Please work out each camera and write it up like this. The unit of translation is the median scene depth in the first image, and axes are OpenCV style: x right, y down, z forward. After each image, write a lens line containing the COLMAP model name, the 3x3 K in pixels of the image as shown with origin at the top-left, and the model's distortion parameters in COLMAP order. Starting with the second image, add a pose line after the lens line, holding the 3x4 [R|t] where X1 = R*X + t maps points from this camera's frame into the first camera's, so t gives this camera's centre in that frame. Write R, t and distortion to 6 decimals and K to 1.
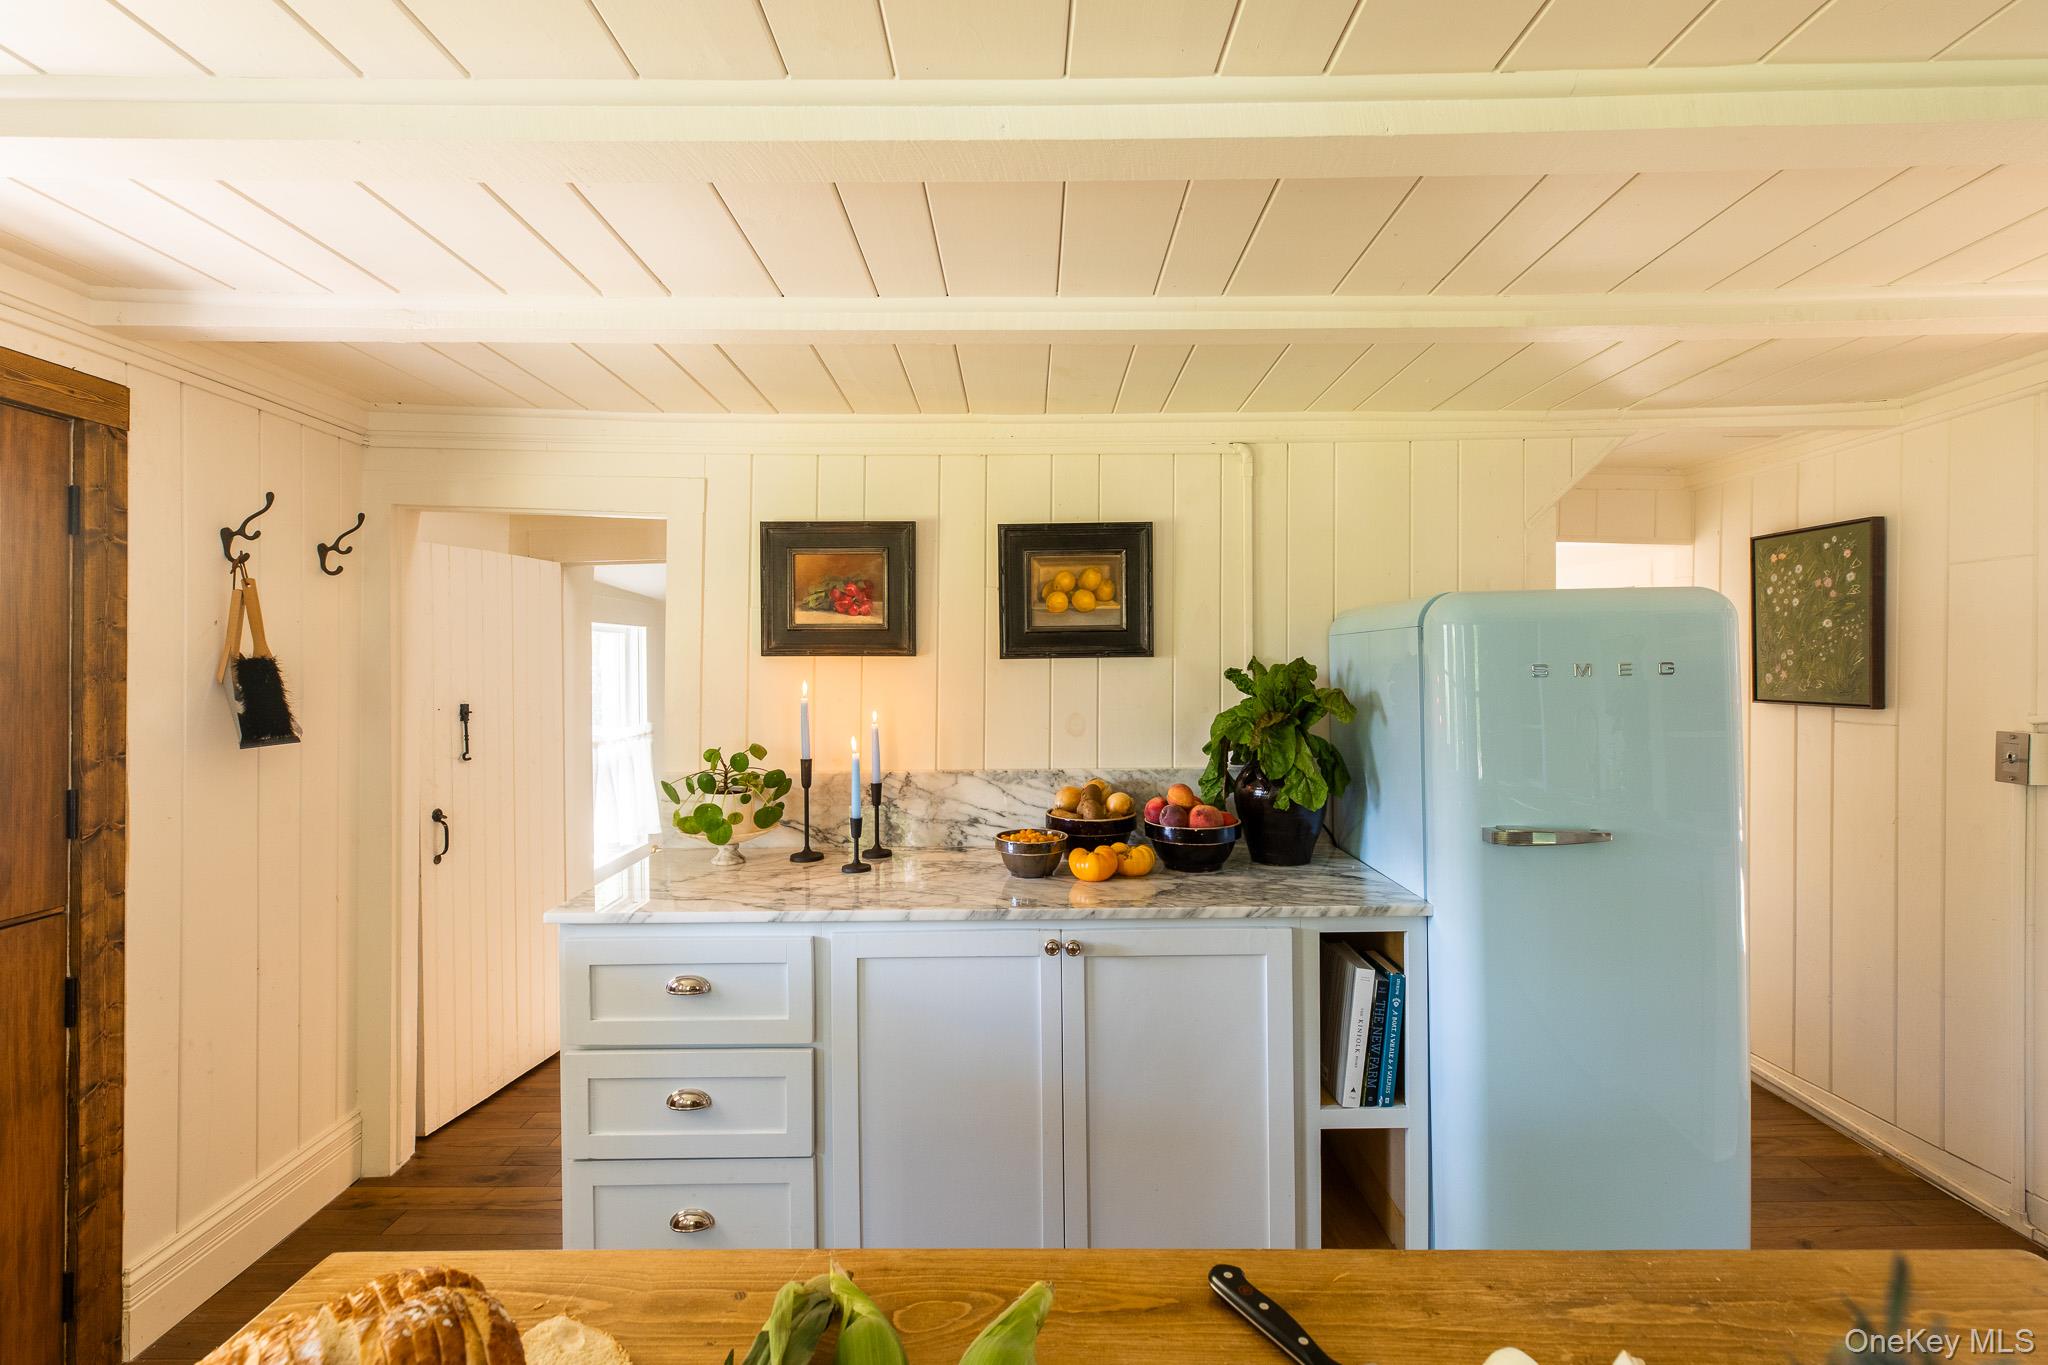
lens RADIAL K [[941.6, 0, 1023.3], [0, 941.6, 662.3], [0, 0, 1]] dist [0.001725, -0.000656]
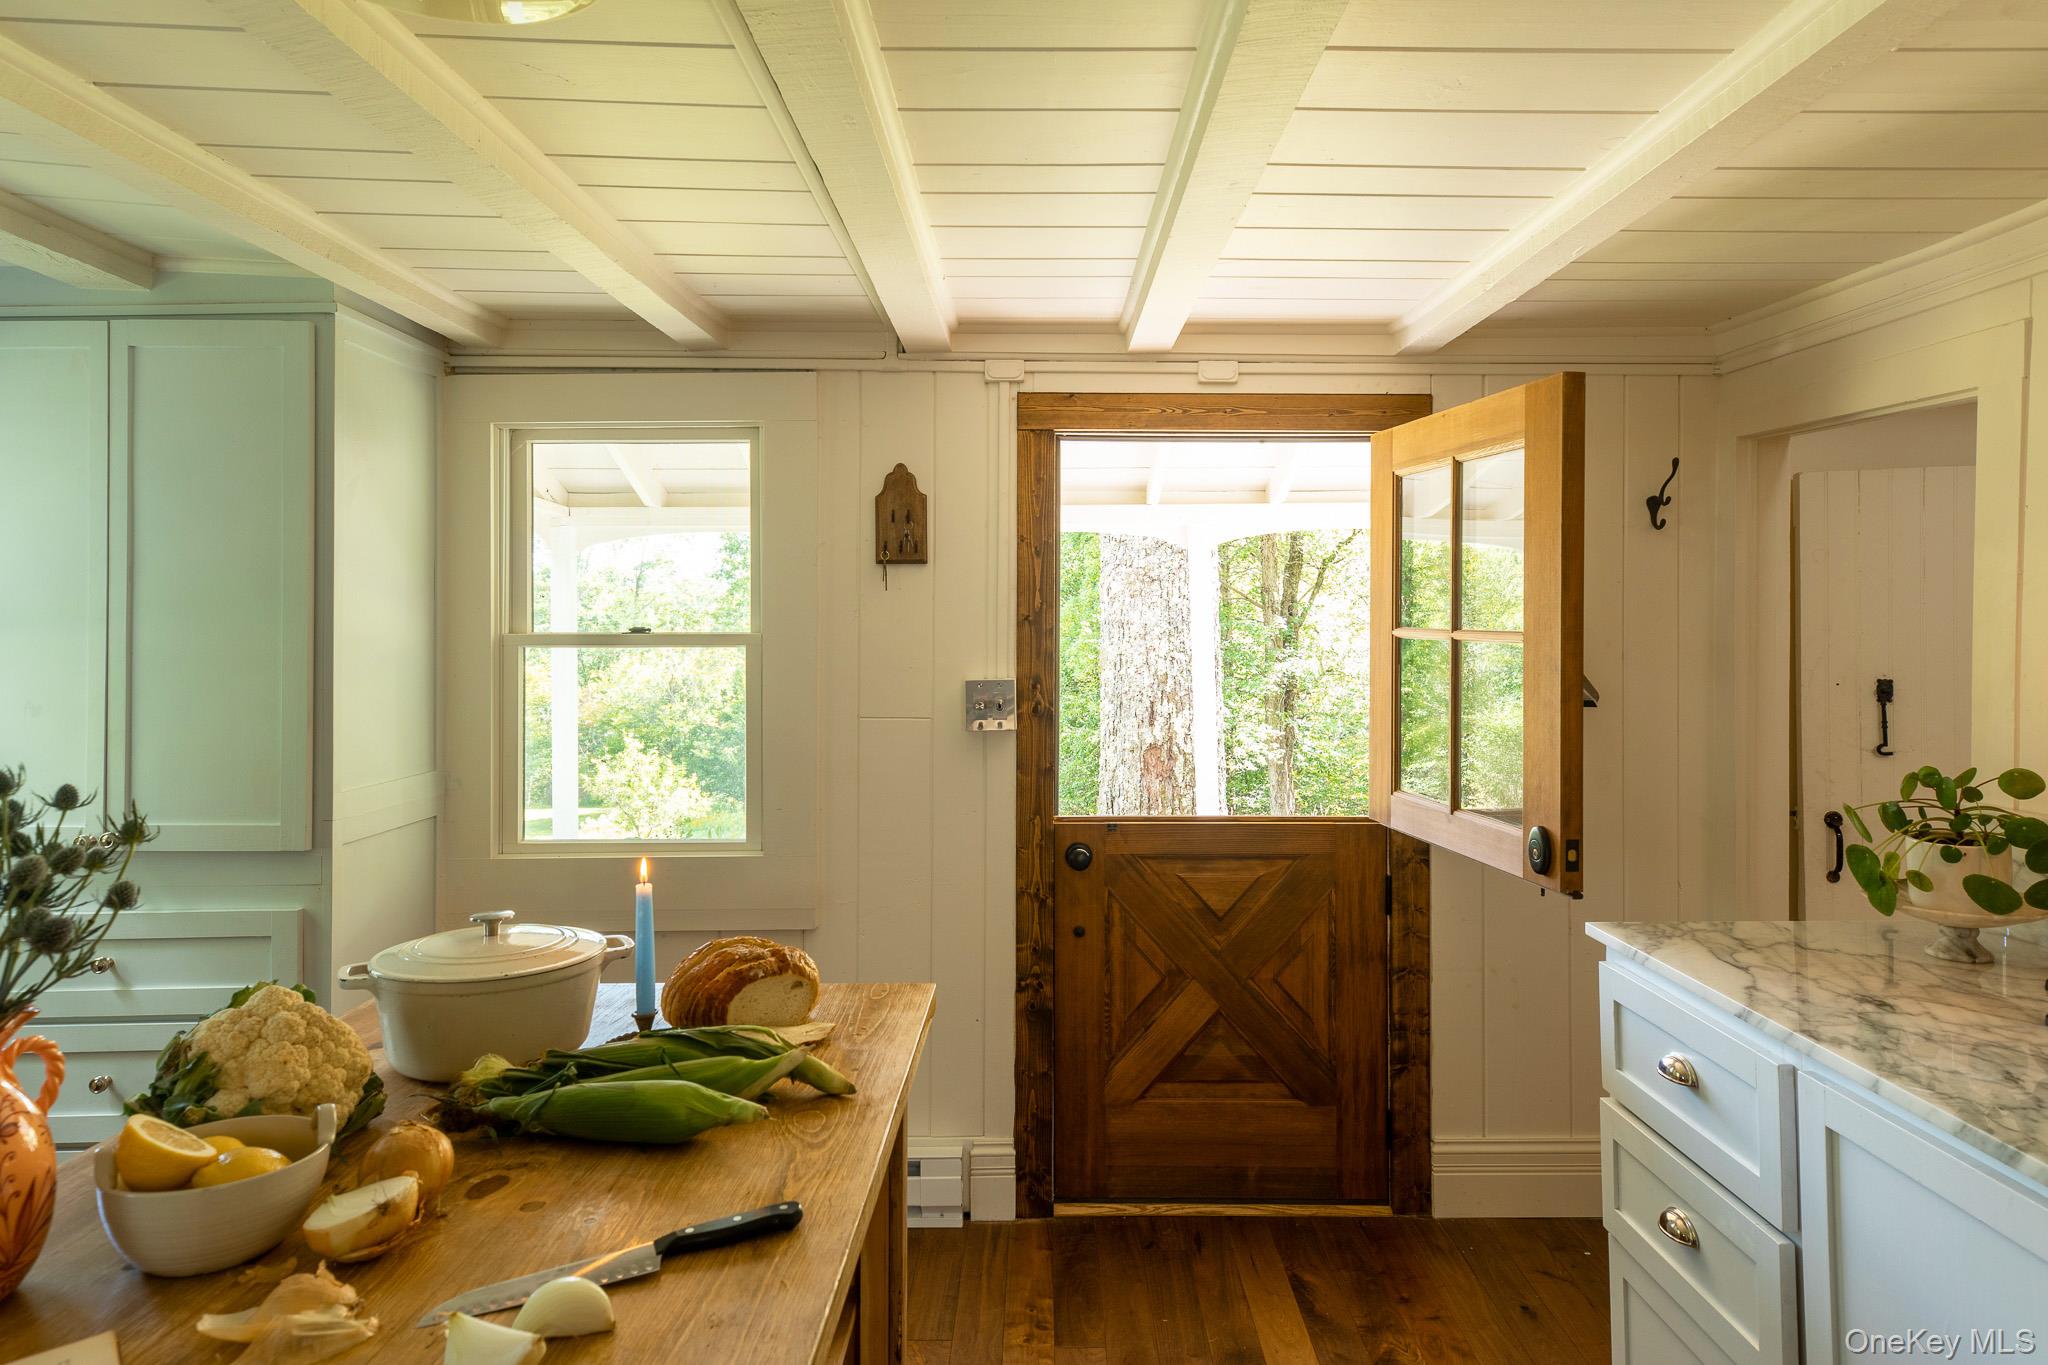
lens RADIAL K [[1258.4, 0, 1046.1], [0, 1258.4, 620.6], [0, 0, 1]] dist [0.033012, -0.000691]
pose [[0.005458, 0.001446, -0.999984, 0.476259], [0.002899, 0.999995, 0.001462, -0.007023], [0.999981, -0.002907, 0.005453, 0.378237]]
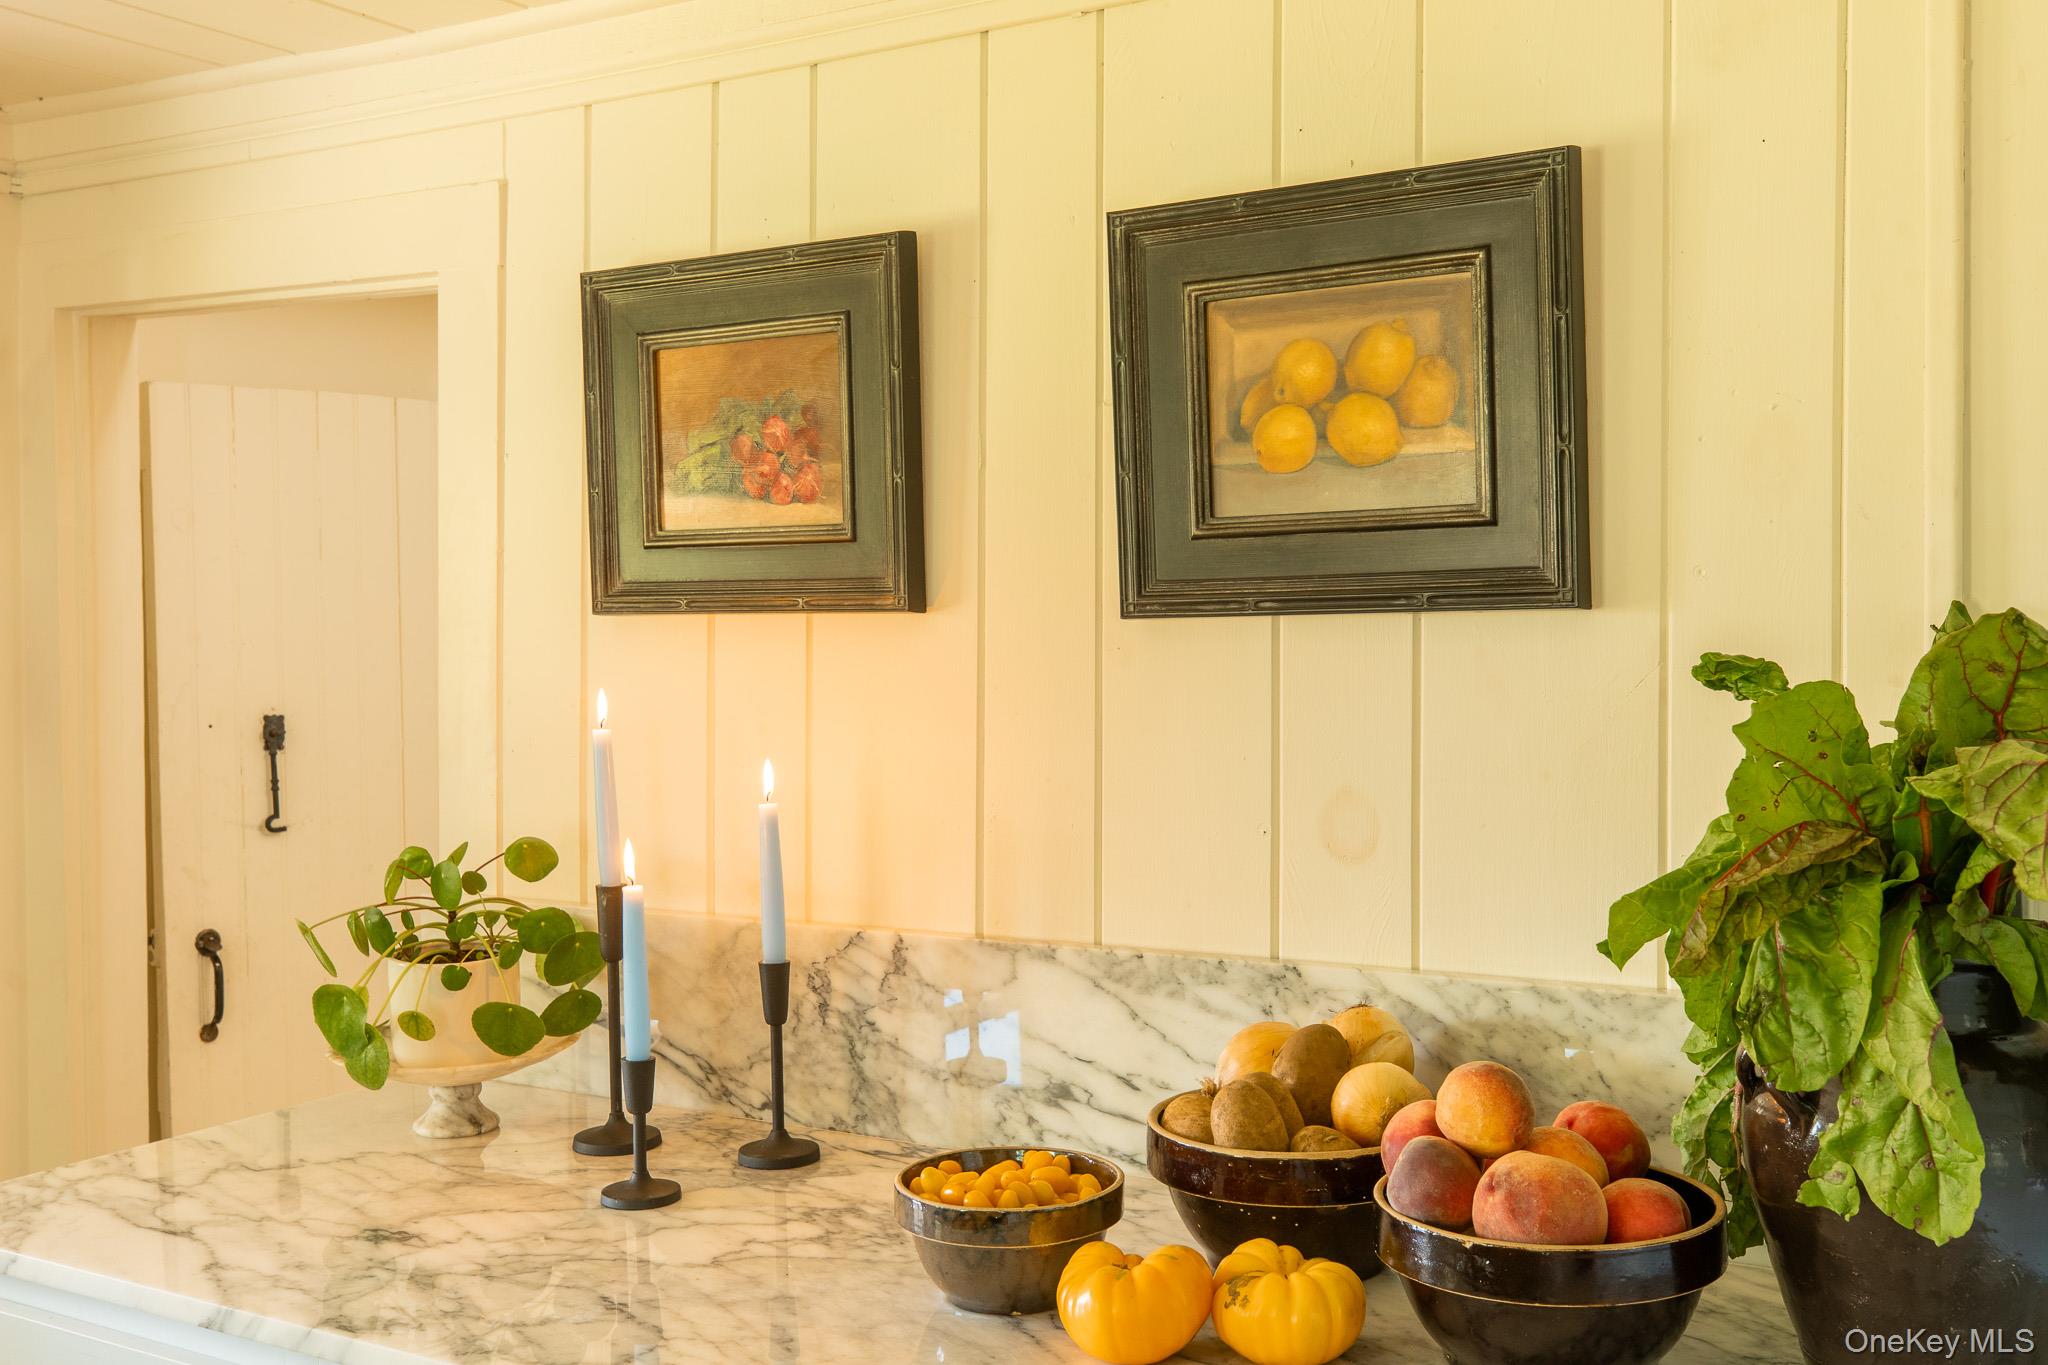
lens RADIAL K [[2045.2, 0, 1027.3], [0, 2045.2, 677.8], [0, 0, 1]] dist [0.000159, 0.000000]
pose [[0.846210, 0.010265, -0.532751, 0.332920], [0.007637, 0.999478, 0.031387, -0.005598], [0.532796, -0.030629, 0.845690, 0.368722]]
